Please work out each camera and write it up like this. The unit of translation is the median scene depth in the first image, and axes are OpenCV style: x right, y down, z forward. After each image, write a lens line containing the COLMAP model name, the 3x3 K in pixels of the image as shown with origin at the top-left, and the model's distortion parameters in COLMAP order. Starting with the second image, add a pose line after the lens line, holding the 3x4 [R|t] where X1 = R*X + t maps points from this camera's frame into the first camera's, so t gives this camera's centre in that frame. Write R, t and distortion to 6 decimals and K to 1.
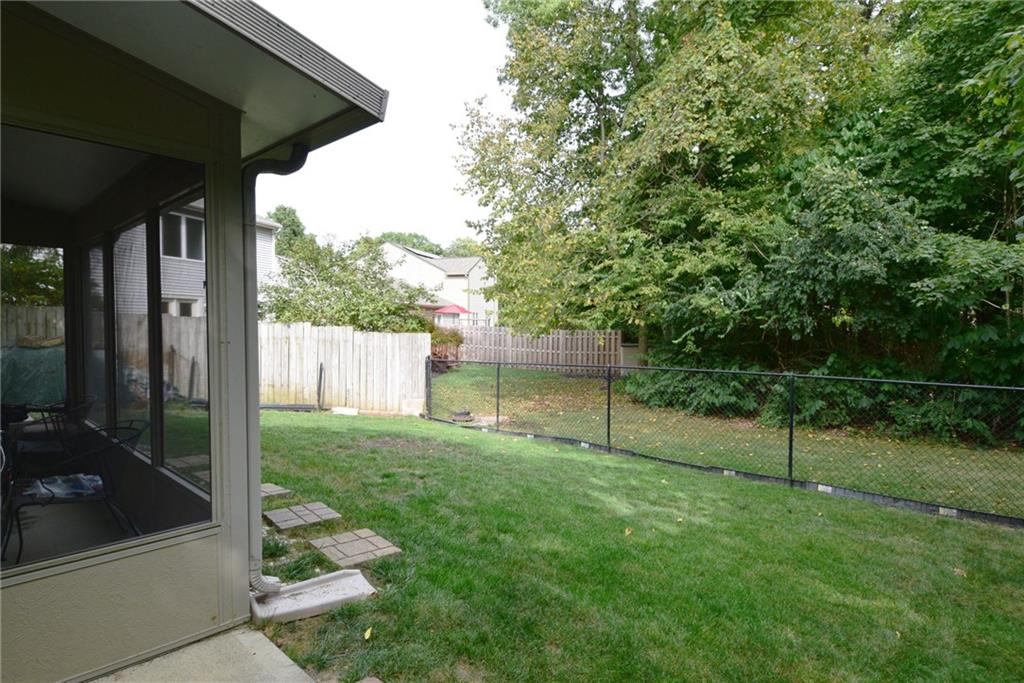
lens RADIAL K [[542.3, 0, 512.0], [0, 542.3, 341.5], [0, 0, 1]] dist [0.001687, -0.000145]
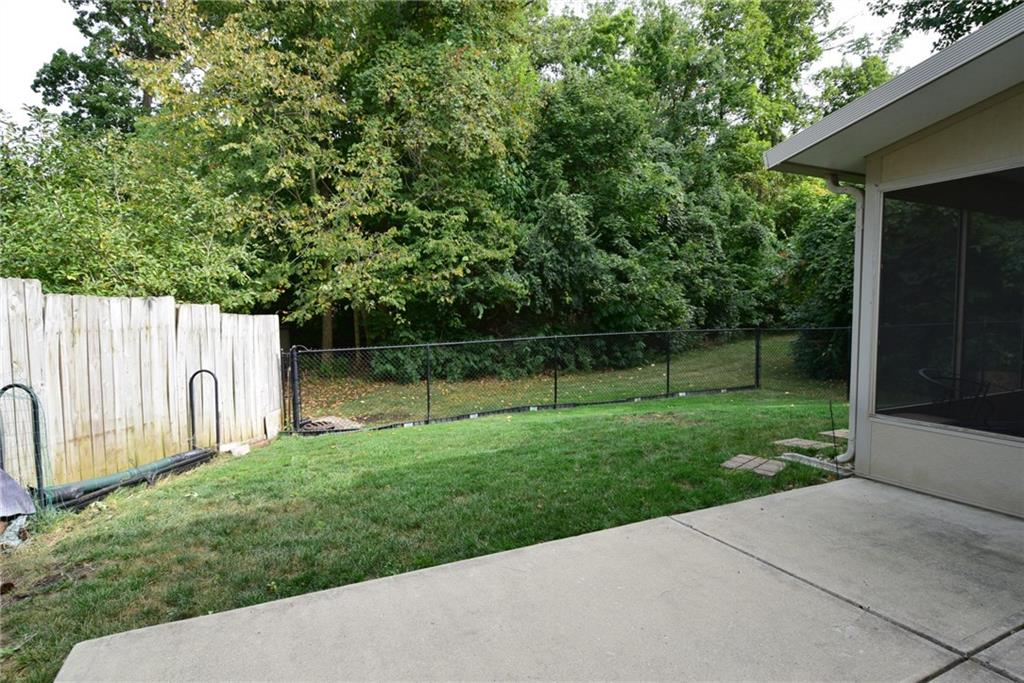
lens RADIAL K [[542.3, 0, 512.0], [0, 542.3, 341.5], [0, 0, 1]] dist [0.001687, -0.000145]
pose [[0.372866, -0.063608, 0.925702, -0.749139], [0.035611, 0.997894, 0.054225, -0.009561], [-0.927202, 0.012747, 0.374346, 0.504294]]
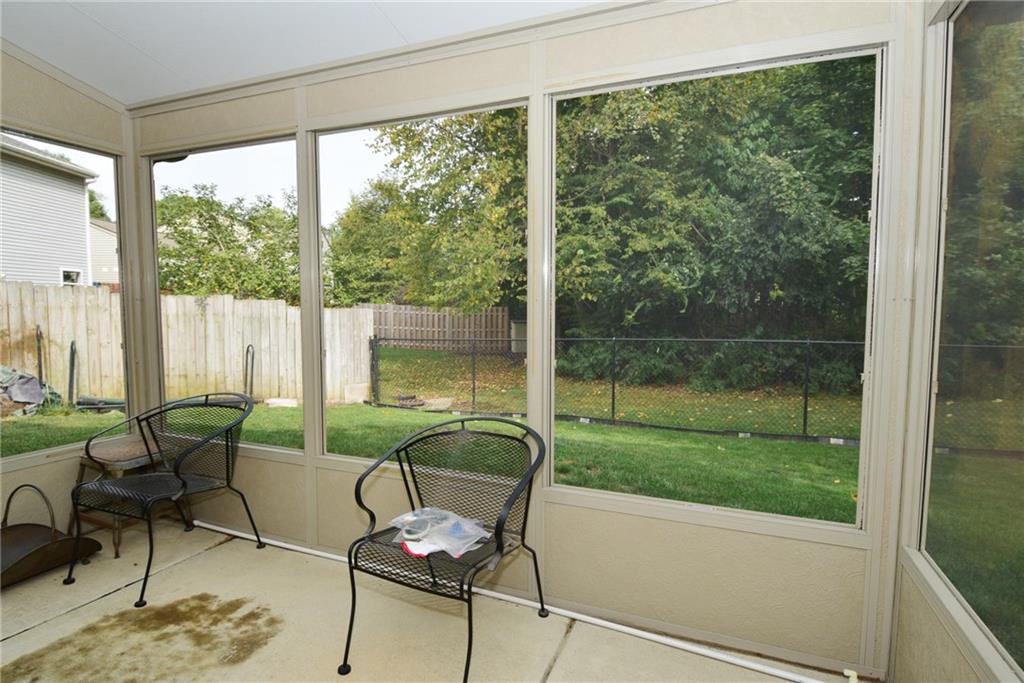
lens RADIAL K [[542.3, 0, 512.0], [0, 542.3, 341.5], [0, 0, 1]] dist [0.001687, -0.000145]
pose [[0.939004, -0.024535, 0.343030, -0.263550], [0.011583, 0.999142, 0.039754, 0.006048], [-0.343712, -0.033356, 0.938483, 0.104405]]
